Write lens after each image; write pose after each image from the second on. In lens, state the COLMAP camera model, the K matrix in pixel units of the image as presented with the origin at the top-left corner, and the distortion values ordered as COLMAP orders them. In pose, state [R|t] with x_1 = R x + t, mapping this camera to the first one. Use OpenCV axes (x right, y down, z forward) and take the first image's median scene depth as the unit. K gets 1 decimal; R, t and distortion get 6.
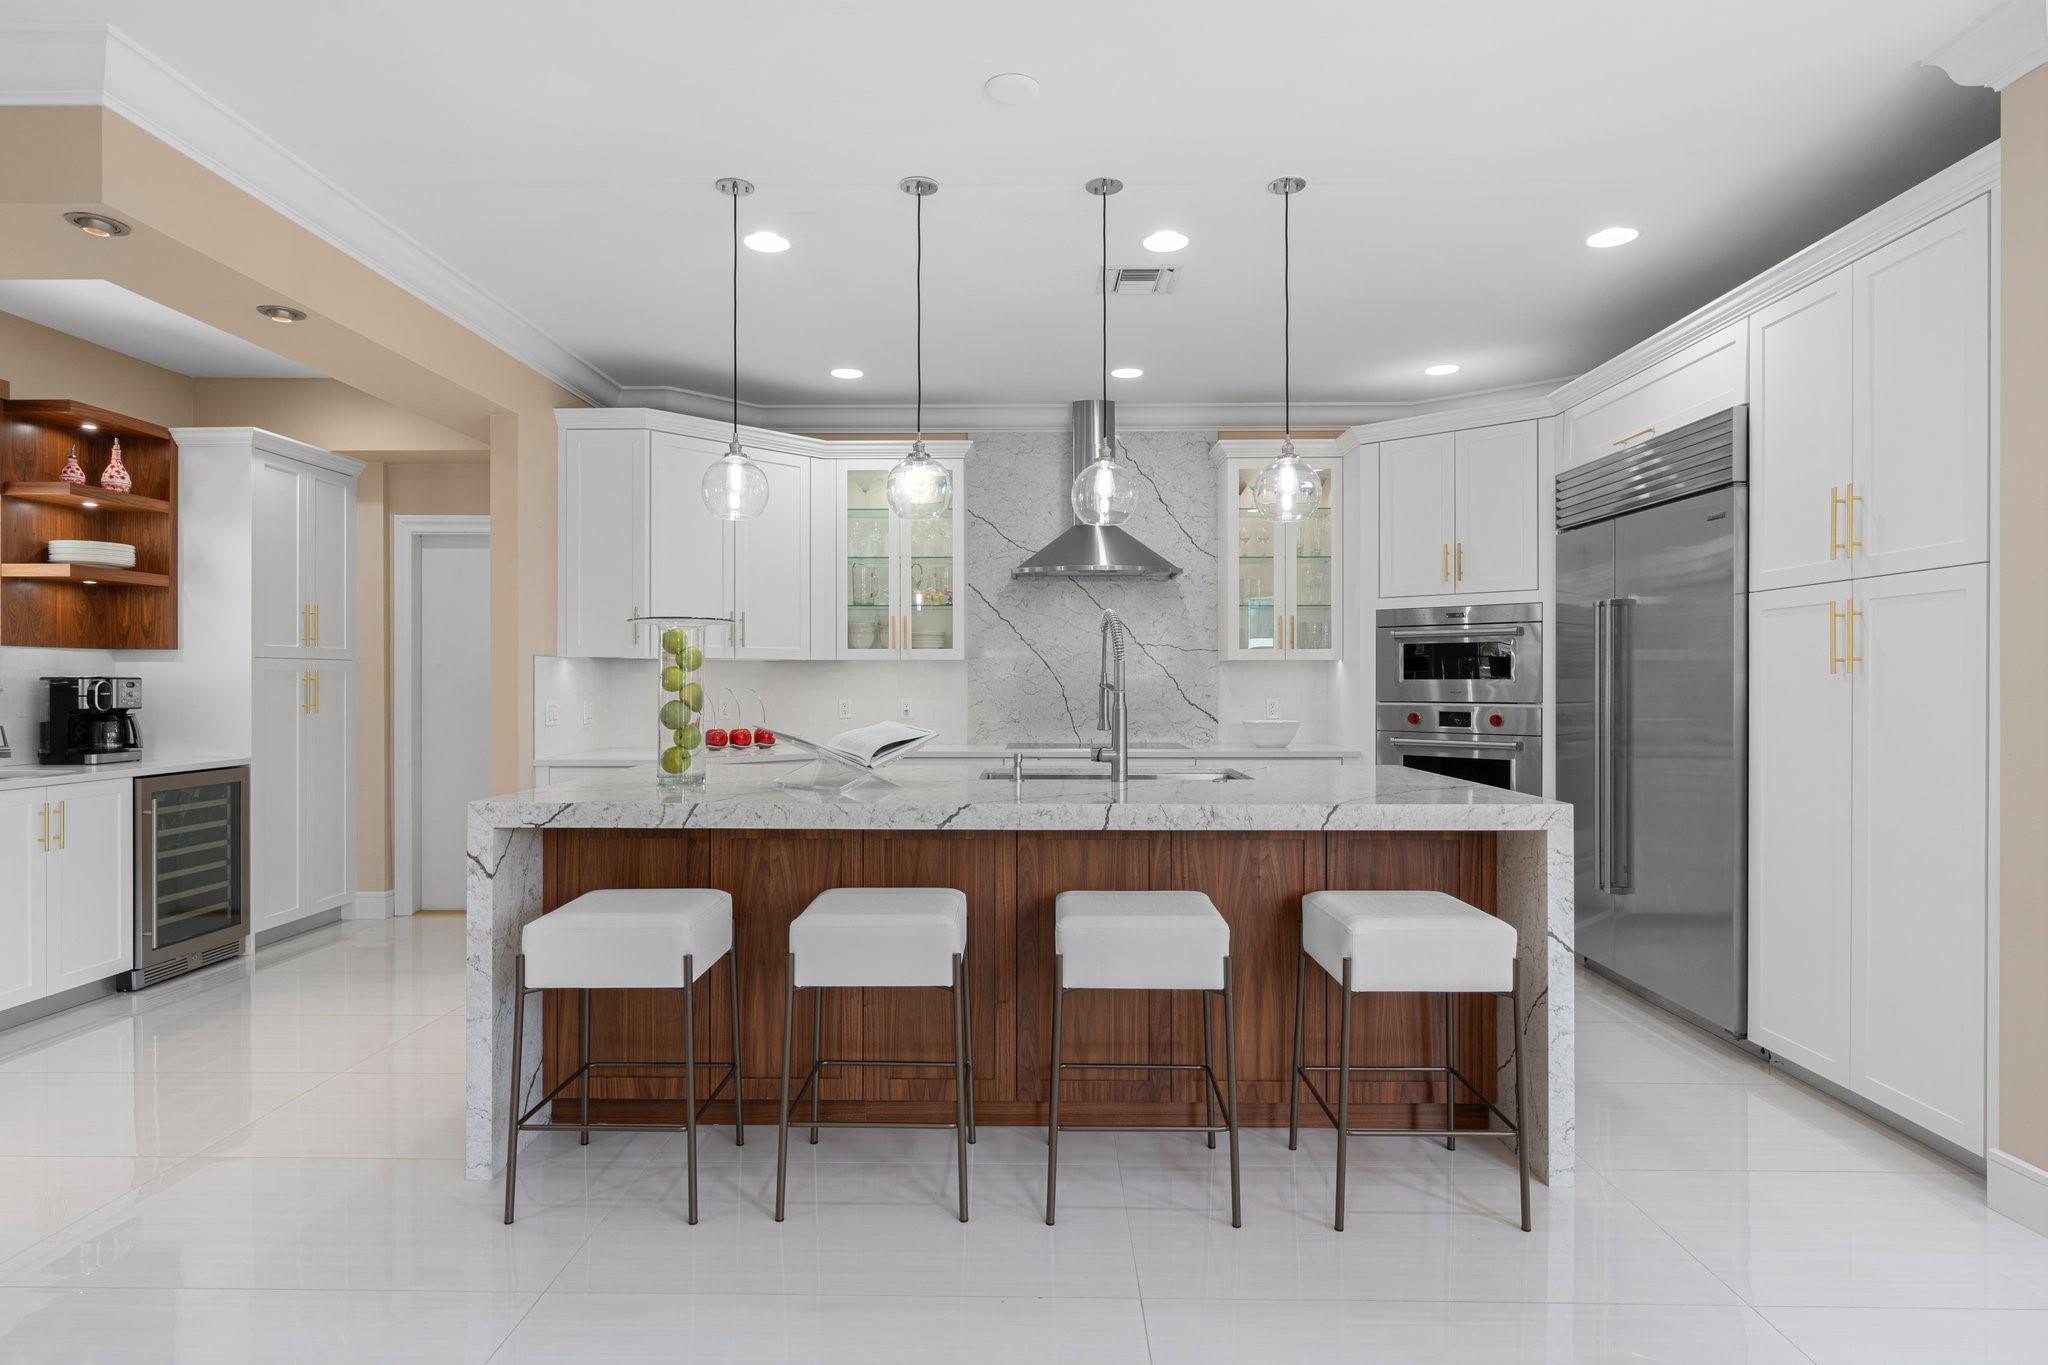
lens RADIAL K [[1112.5, 0, 1024.0], [0, 1112.5, 682.5], [0, 0, 1]] dist [0.001885, 0.001988]
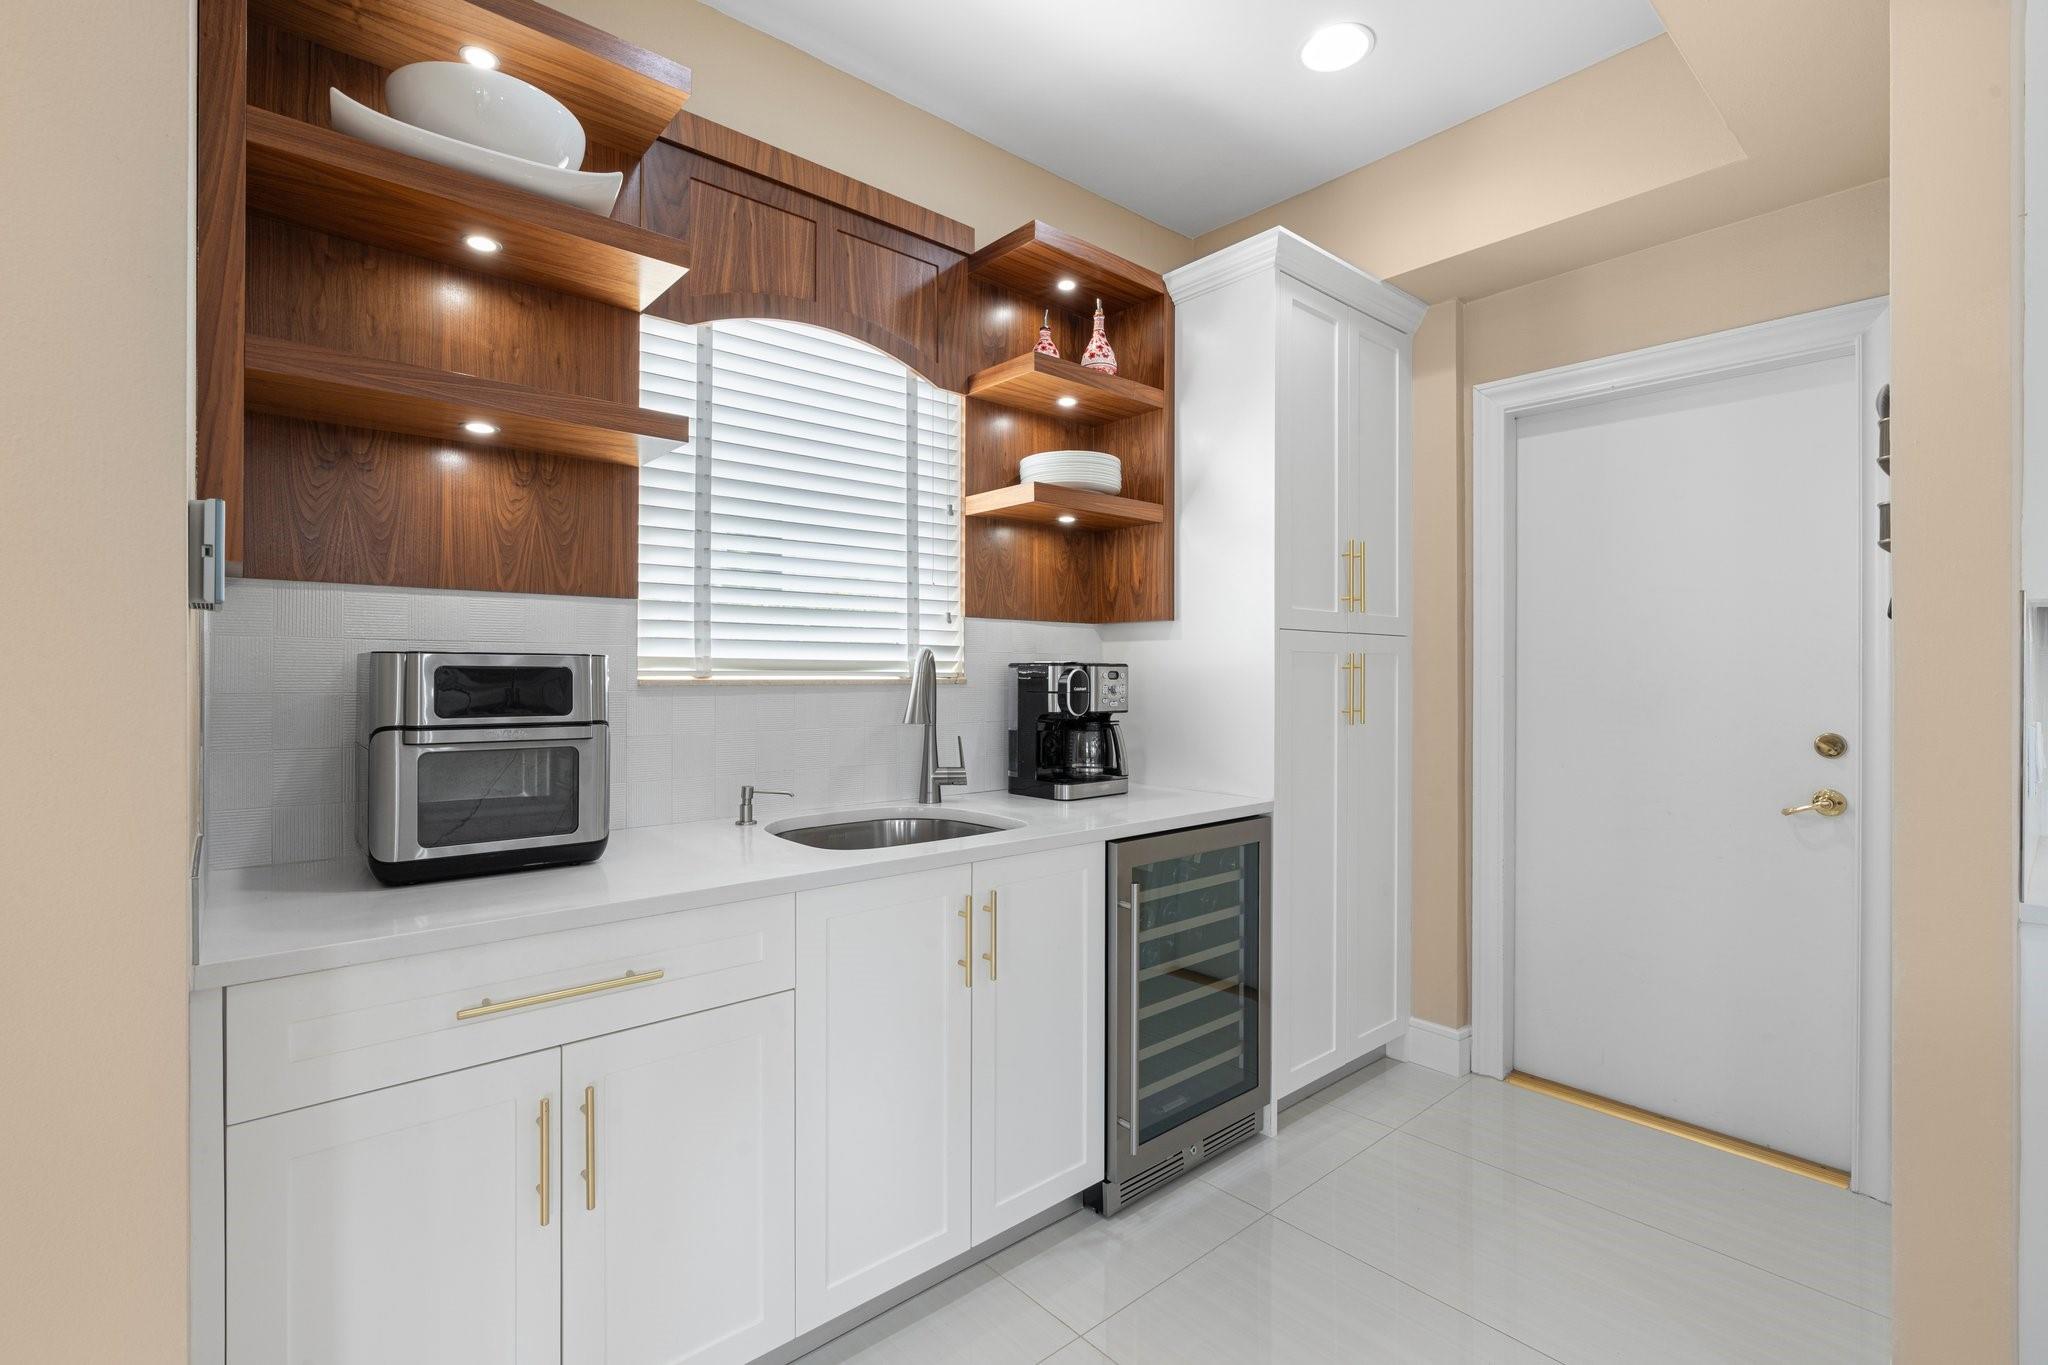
lens RADIAL K [[928.7, 0, 1019.7], [0, 928.7, 676.1], [0, 0, 1]] dist [-0.006513, 0.000339]
pose [[0.676006, 0.002386, -0.736892, -0.442022], [-0.002539, 0.999996, 0.000909, 0.002302], [0.736892, 0.001257, 0.676010, 0.595783]]
